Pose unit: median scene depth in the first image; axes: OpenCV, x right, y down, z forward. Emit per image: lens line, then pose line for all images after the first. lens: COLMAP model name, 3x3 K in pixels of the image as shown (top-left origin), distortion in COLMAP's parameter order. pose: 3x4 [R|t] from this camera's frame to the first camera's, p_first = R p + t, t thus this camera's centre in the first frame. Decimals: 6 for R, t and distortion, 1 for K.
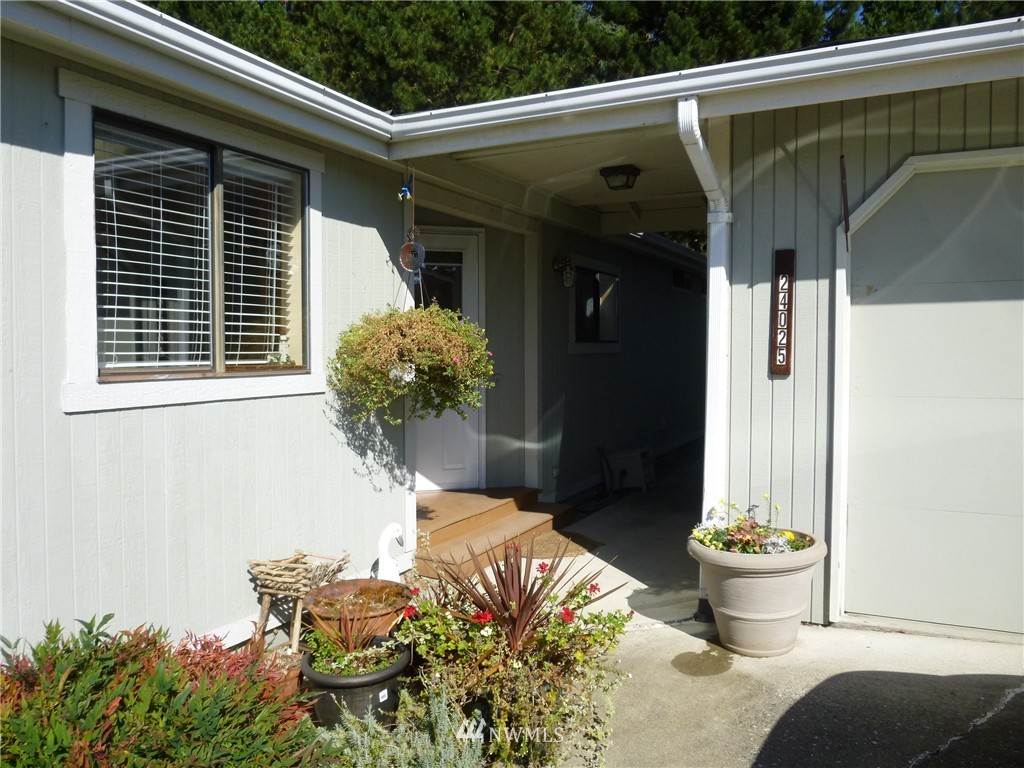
lens RADIAL K [[796.2, 0, 513.1], [0, 796.2, 383.2], [0, 0, 1]] dist [-0.034575, 0.006753]
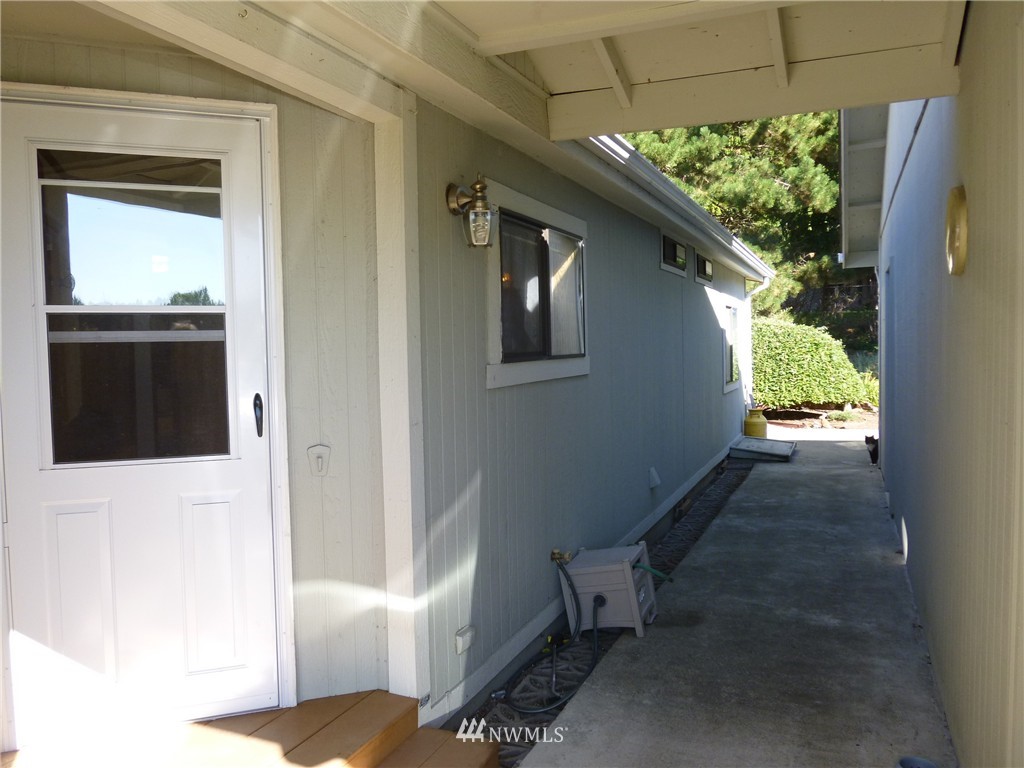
lens RADIAL K [[796.2, 0, 511.6], [0, 796.2, 383.3], [0, 0, 1]] dist [-0.034575, 0.006753]
pose [[0.998347, -0.018146, 0.054539, 0.059293], [0.017966, 0.999831, 0.003799, -0.041948], [-0.054599, -0.002813, 0.998504, 0.526461]]
